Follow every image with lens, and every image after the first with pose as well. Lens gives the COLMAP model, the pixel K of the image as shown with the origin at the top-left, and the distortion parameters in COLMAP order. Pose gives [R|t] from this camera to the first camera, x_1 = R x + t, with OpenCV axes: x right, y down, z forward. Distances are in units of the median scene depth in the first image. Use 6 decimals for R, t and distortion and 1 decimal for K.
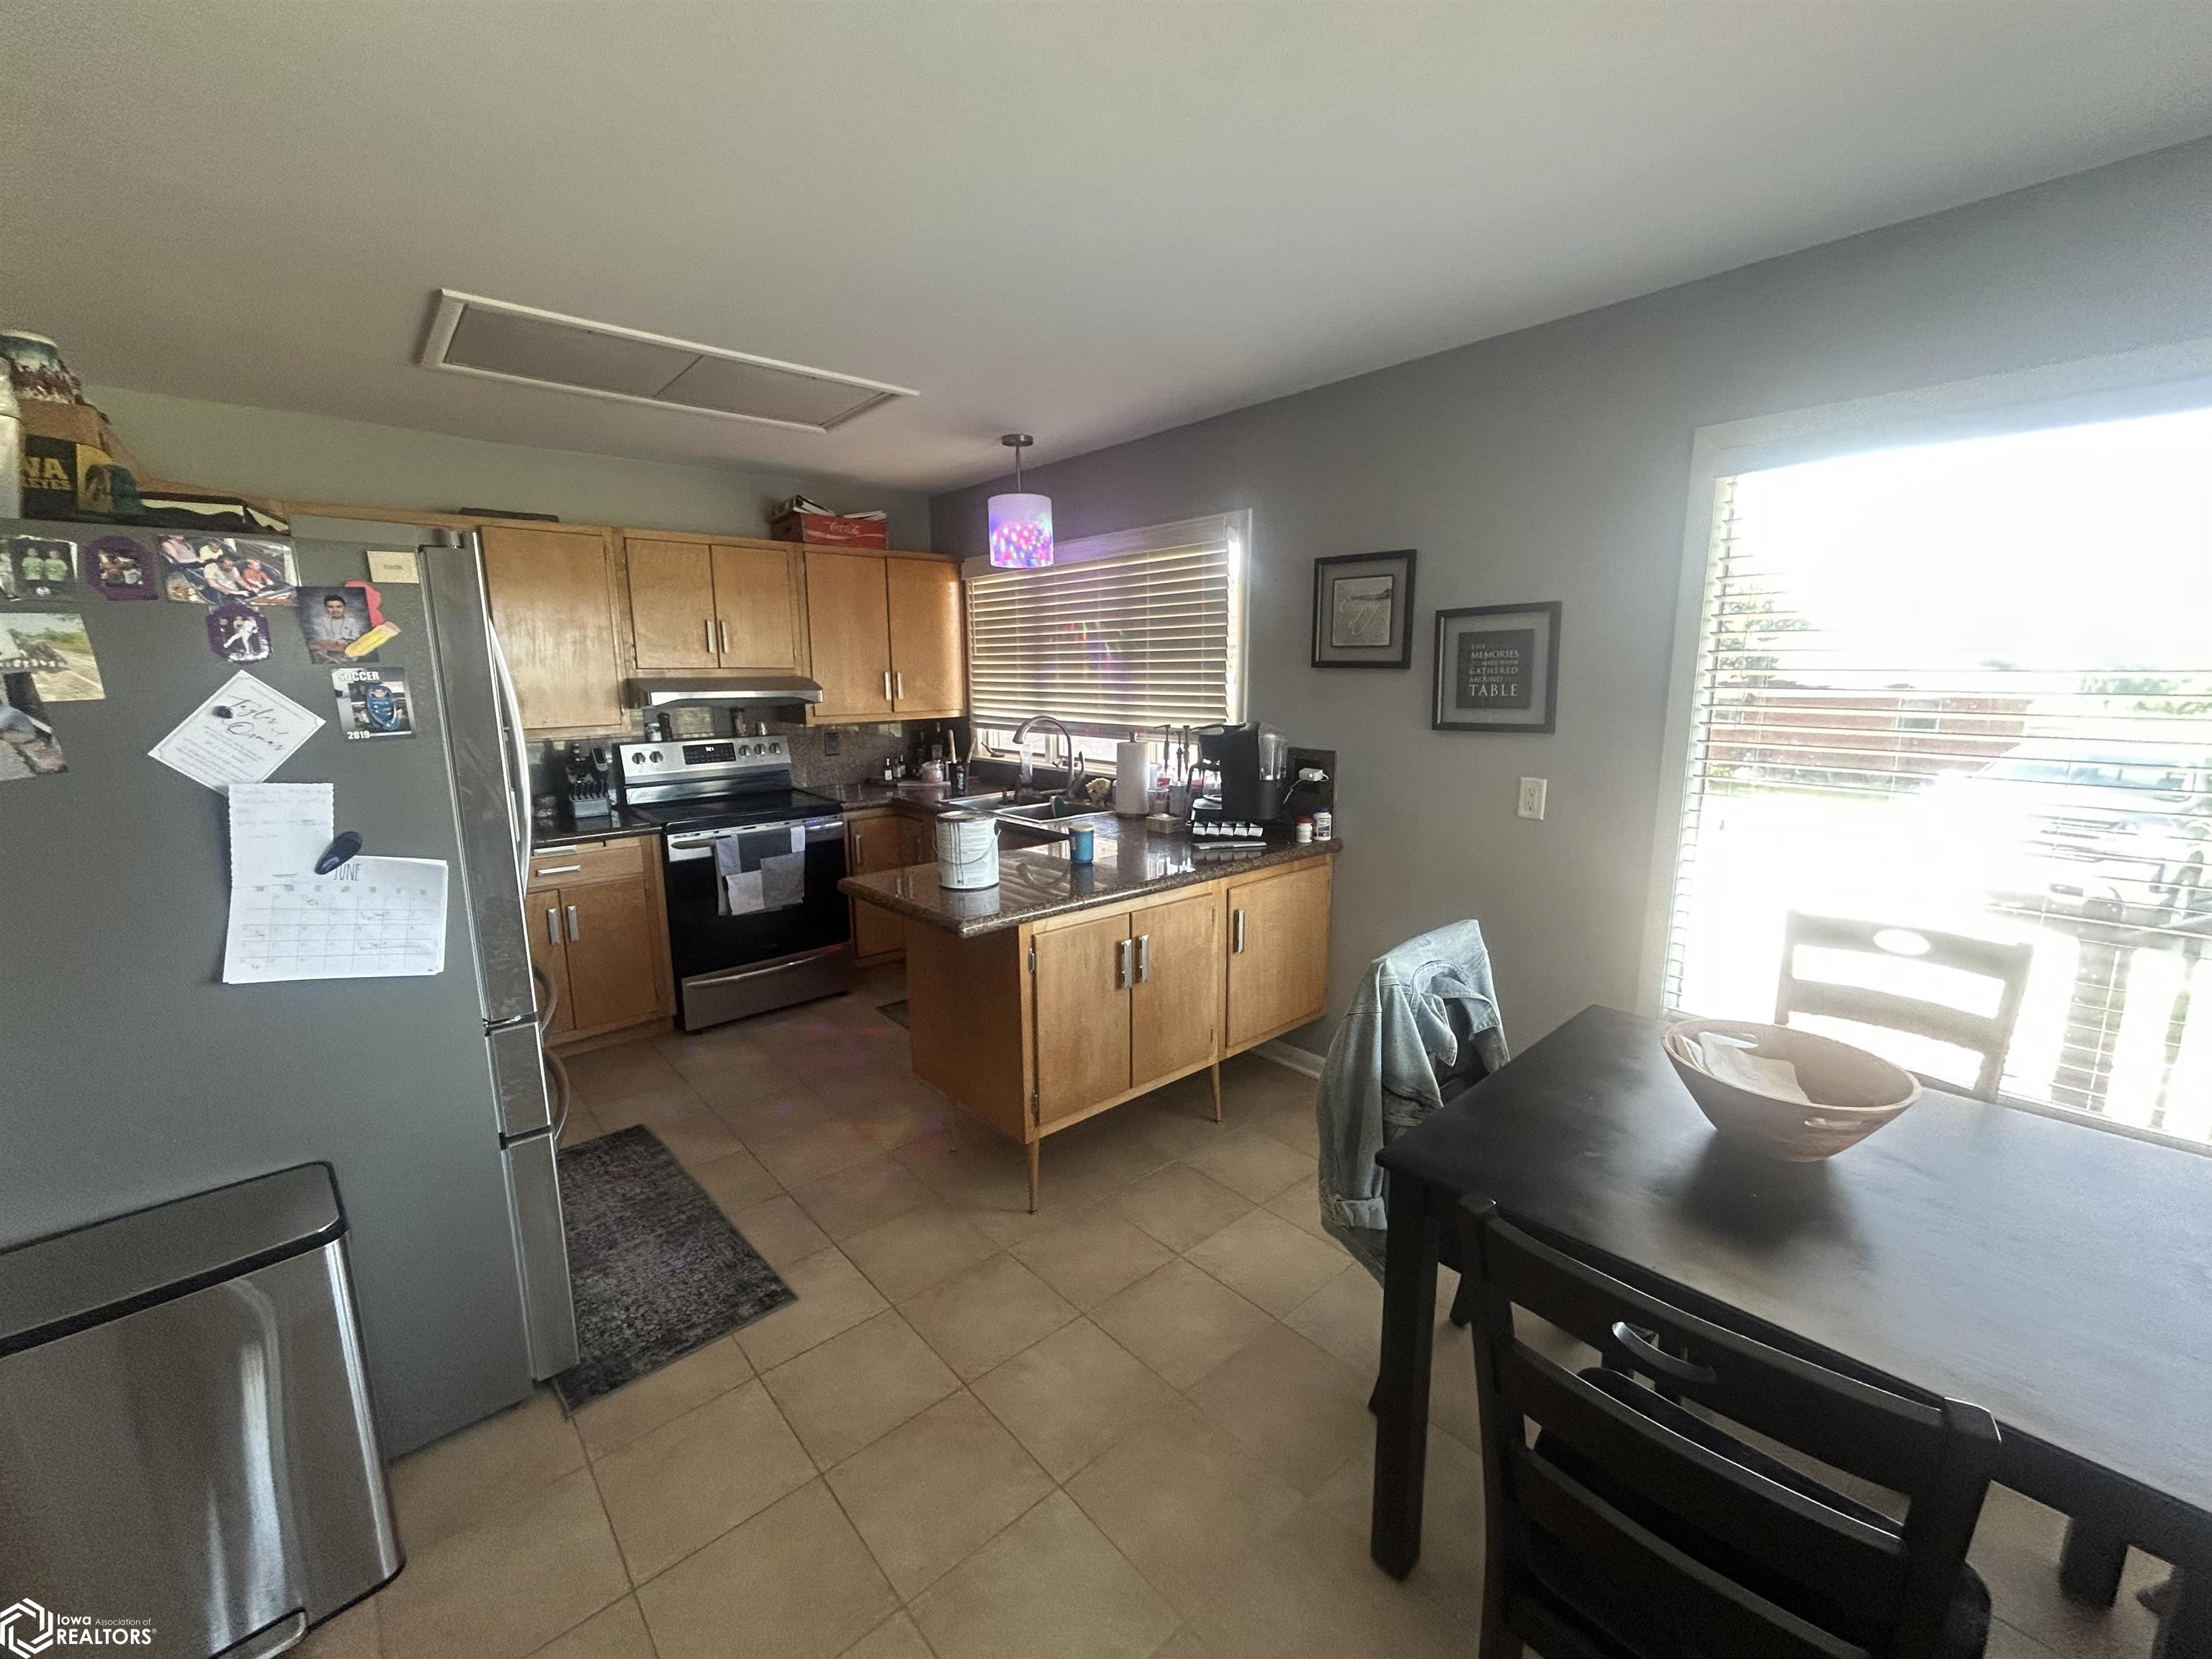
lens RADIAL K [[899.8, 0, 1110.9], [0, 899.8, 826.5], [0, 0, 1]] dist [0.001115, 0.000794]
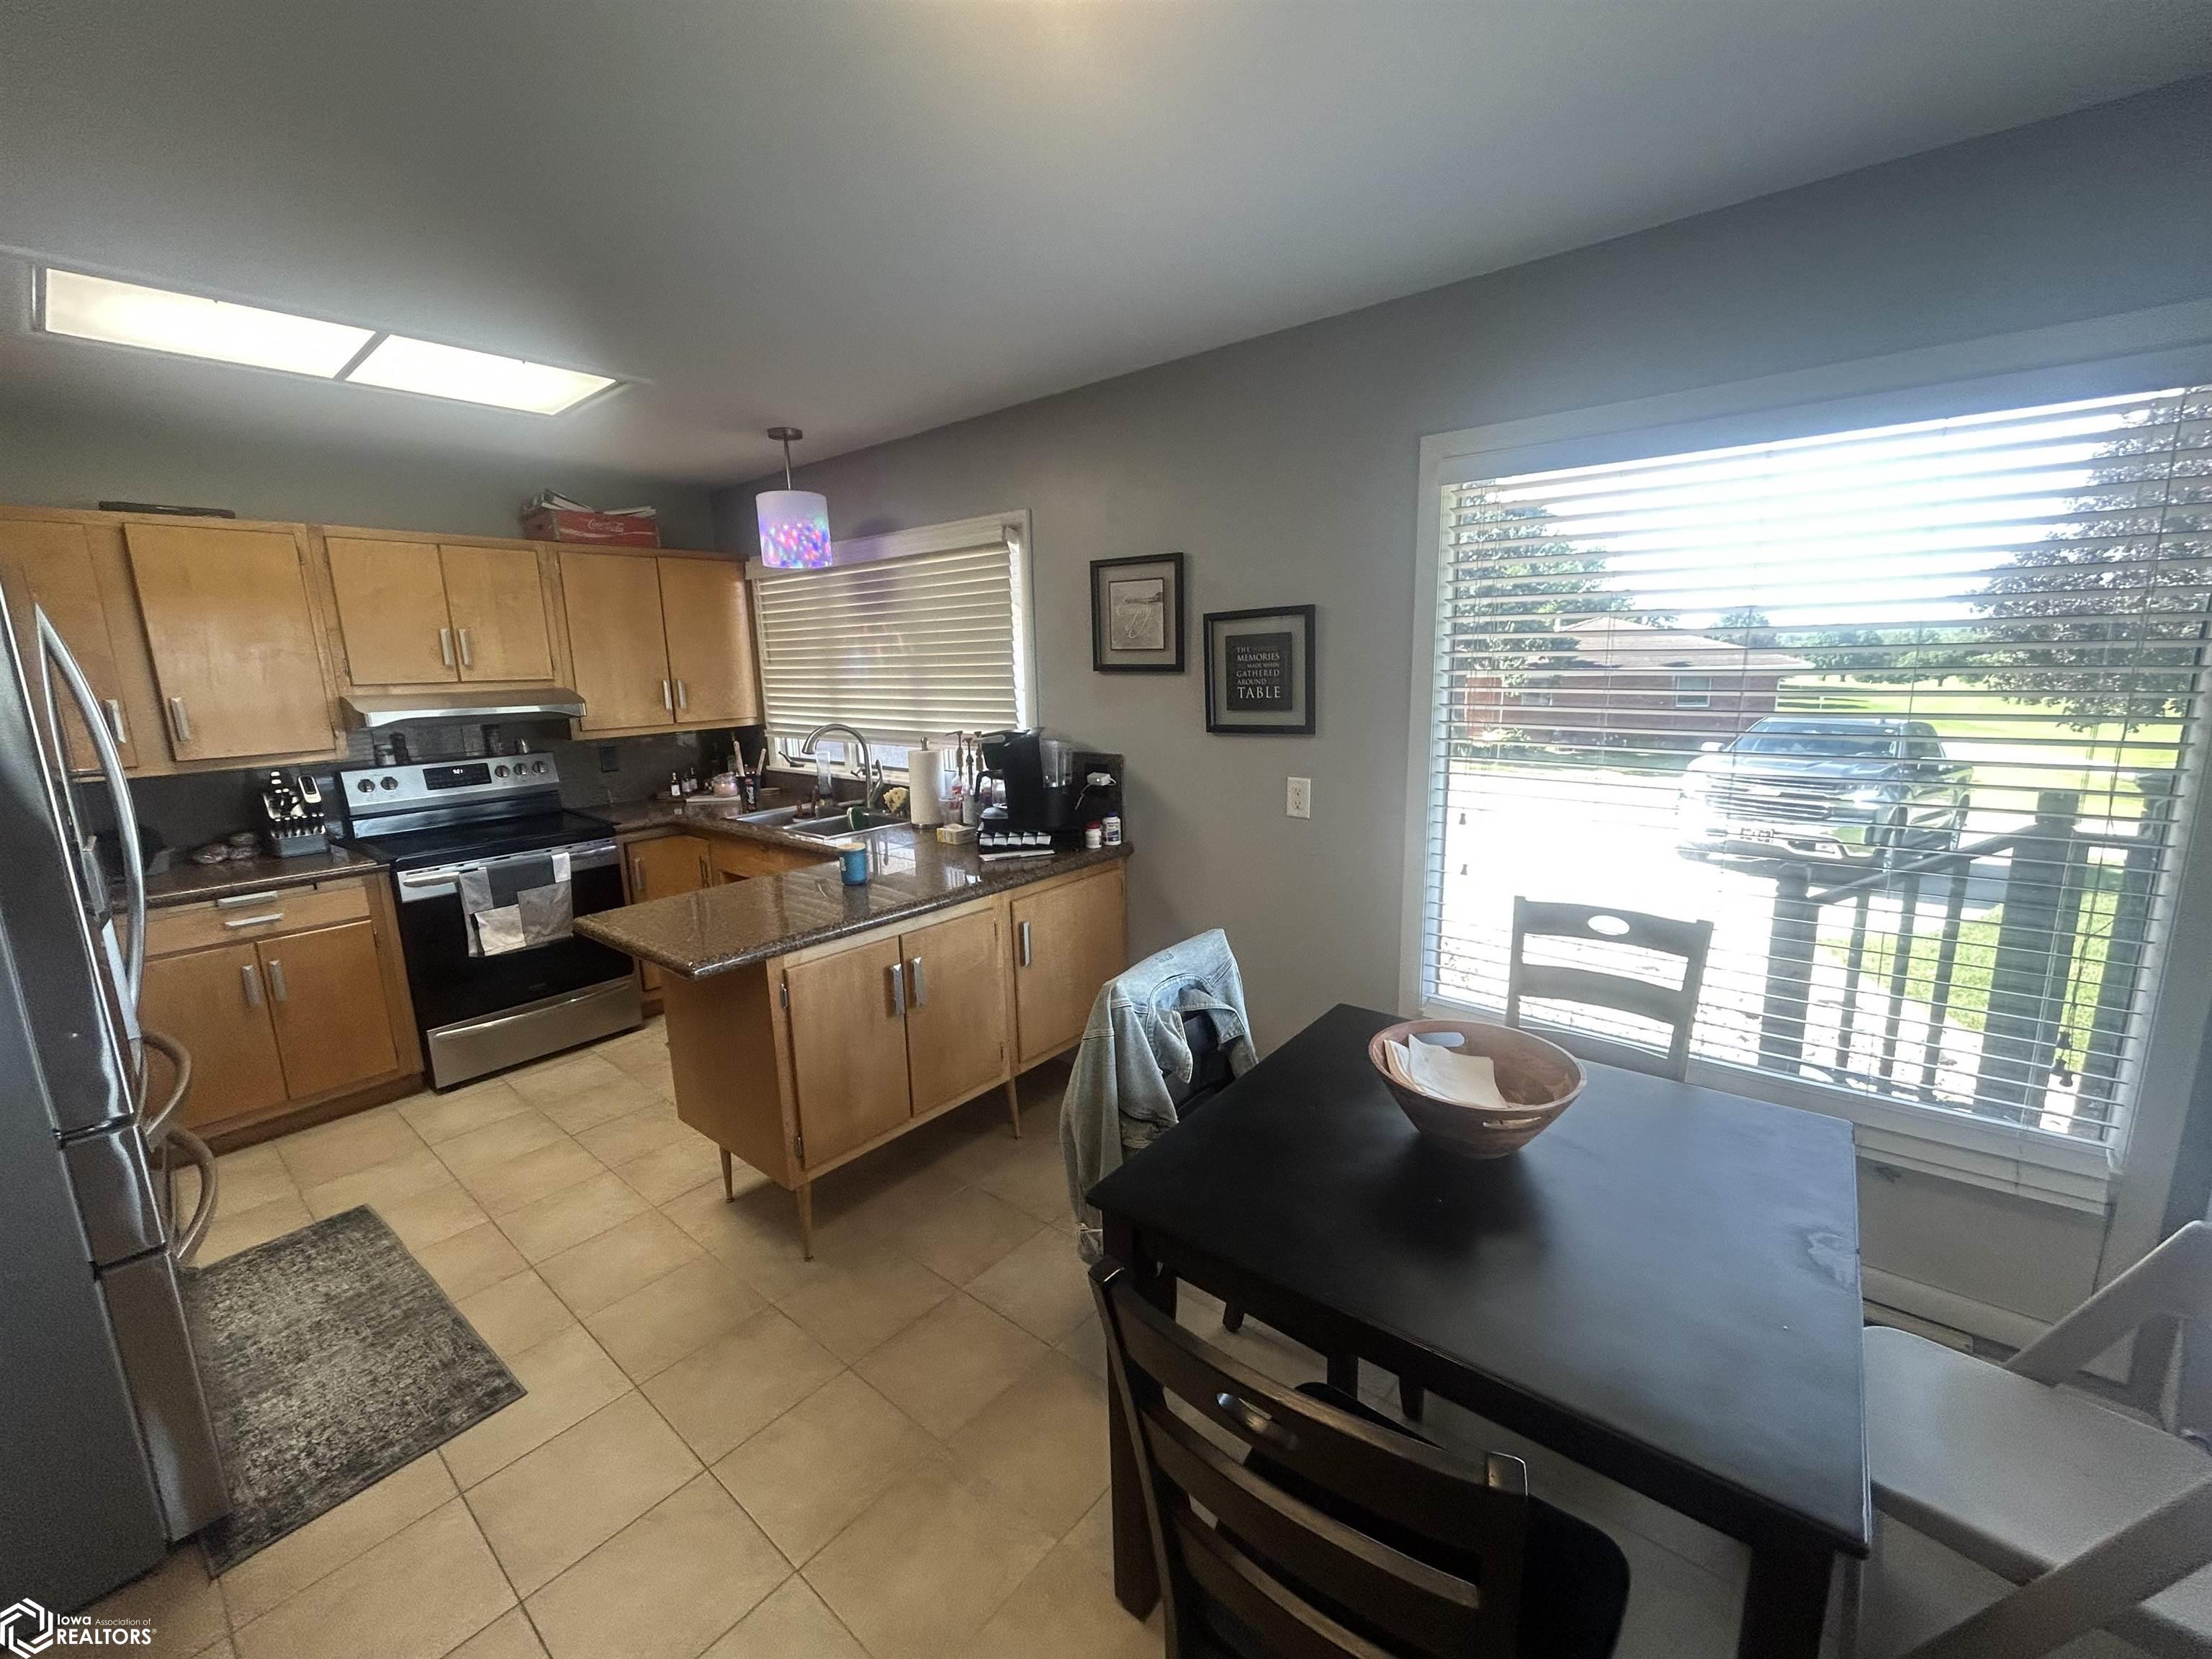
lens RADIAL K [[899.8, 0, 1111.7], [0, 899.8, 824.8], [0, 0, 1]] dist [0.001115, 0.000794]
pose [[0.987798, -0.046567, 0.148614, 0.097692], [0.045459, 0.998907, 0.010845, -0.019777], [-0.148956, -0.003956, 0.988836, 0.020592]]
